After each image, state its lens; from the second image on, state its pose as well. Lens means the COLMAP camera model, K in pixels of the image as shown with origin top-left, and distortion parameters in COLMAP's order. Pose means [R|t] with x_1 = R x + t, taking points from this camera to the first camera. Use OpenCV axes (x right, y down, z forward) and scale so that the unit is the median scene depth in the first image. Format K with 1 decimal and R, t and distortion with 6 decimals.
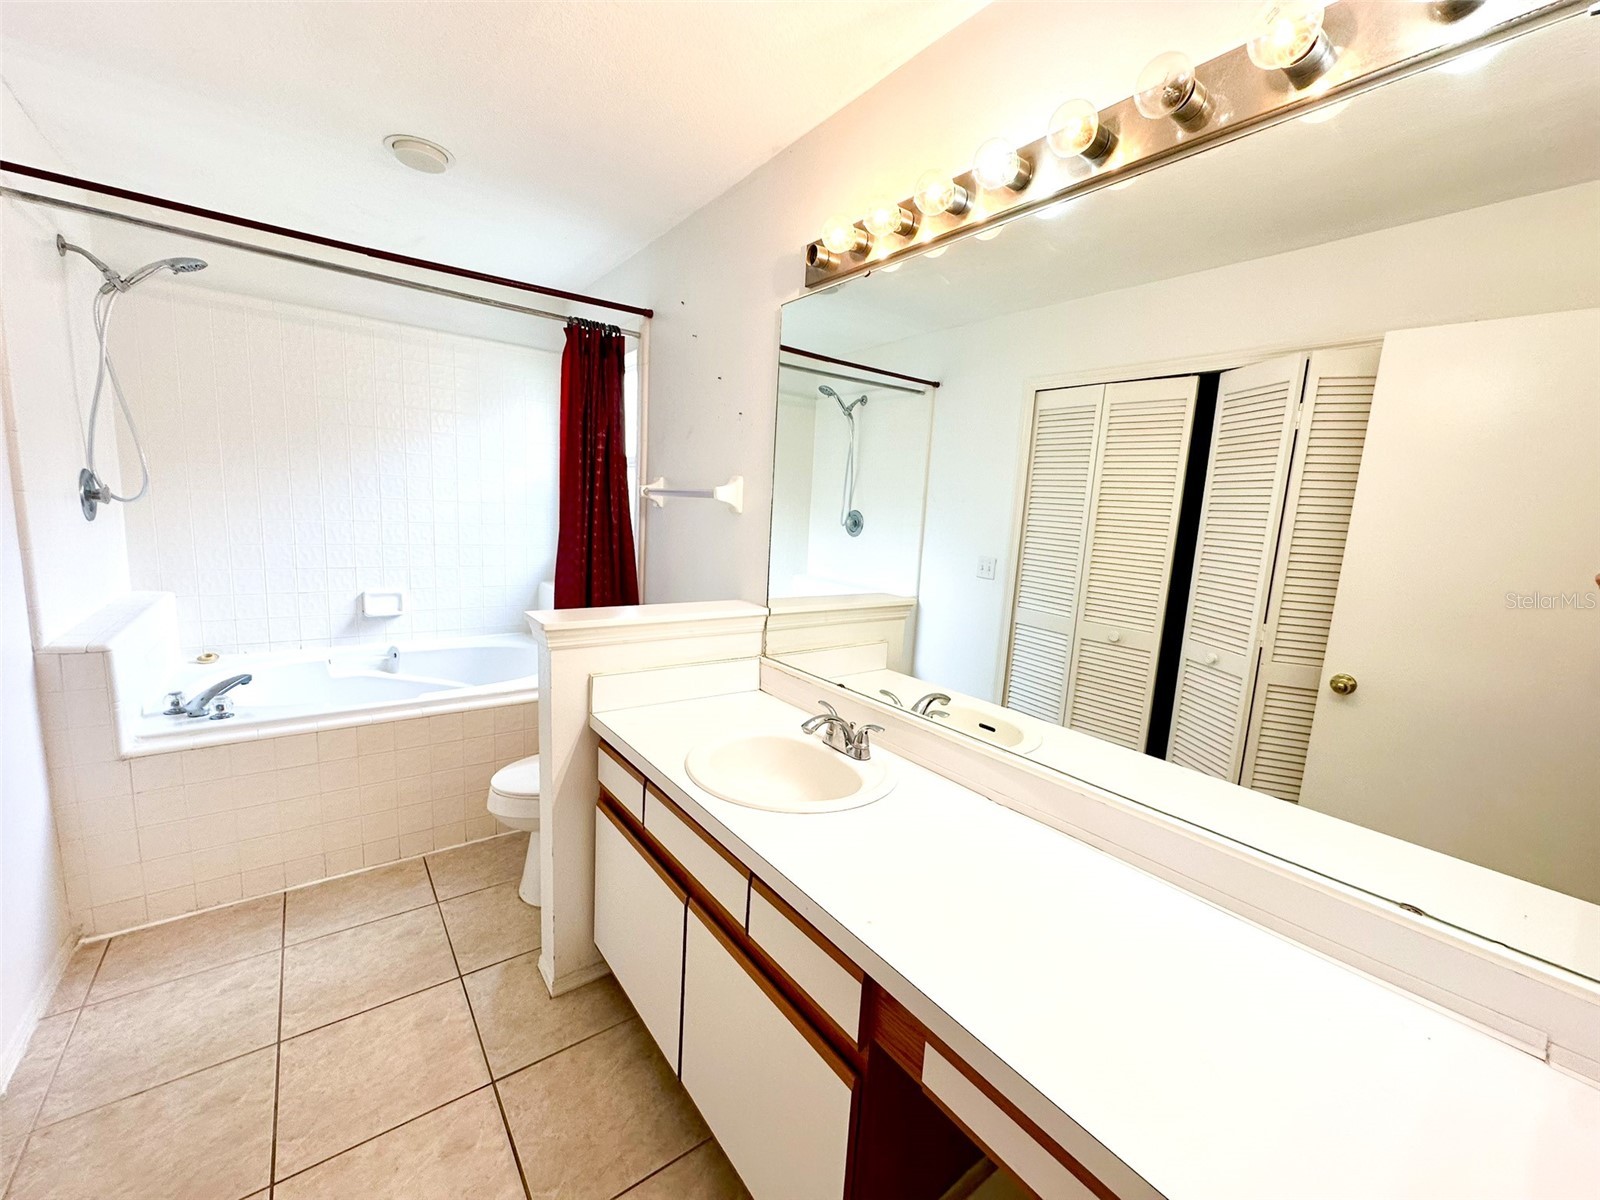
lens RADIAL K [[637.6, 0, 799.5], [0, 637.6, 602.5], [0, 0, 1]] dist [-0.002094, 0.000297]
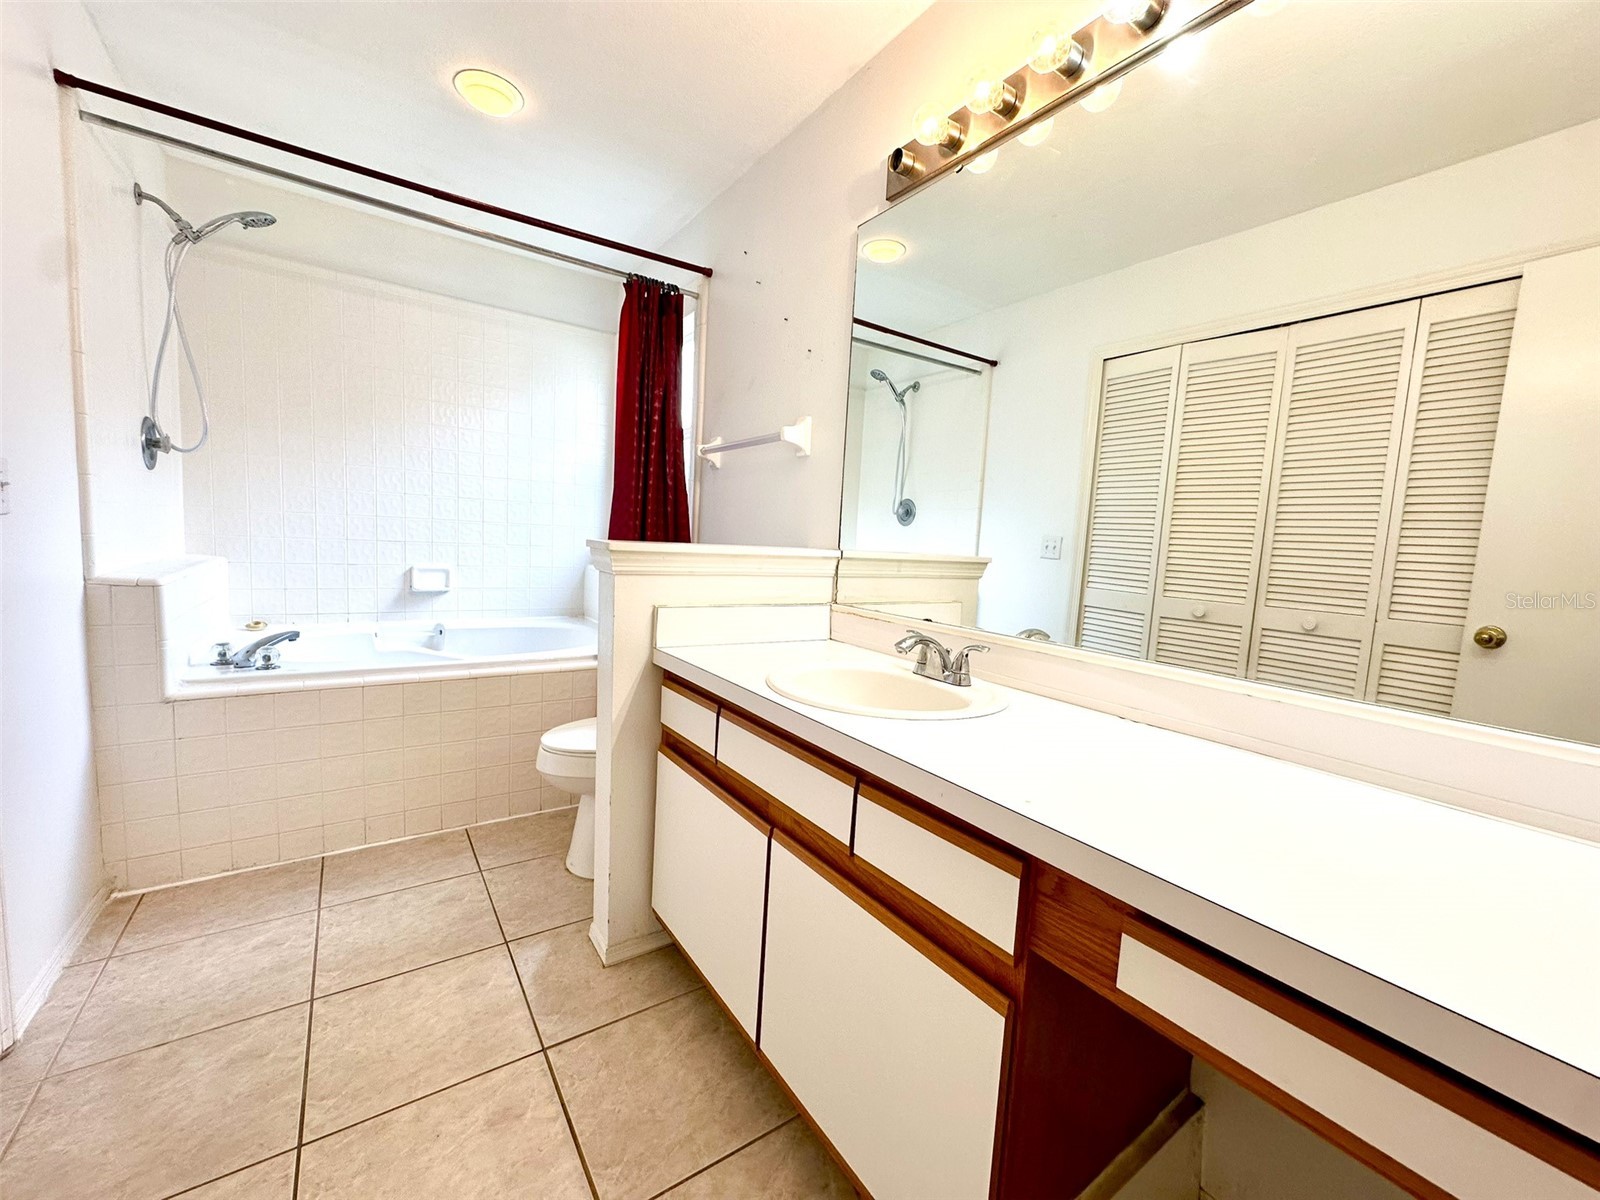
lens RADIAL K [[637.6, 0, 799.5], [0, 637.6, 602.5], [0, 0, 1]] dist [-0.002094, 0.000297]
pose [[0.999036, 0.003248, -0.043770, -0.066986], [-0.005557, 0.998592, -0.052747, 0.133621], [0.043537, 0.052940, 0.997648, 0.074031]]
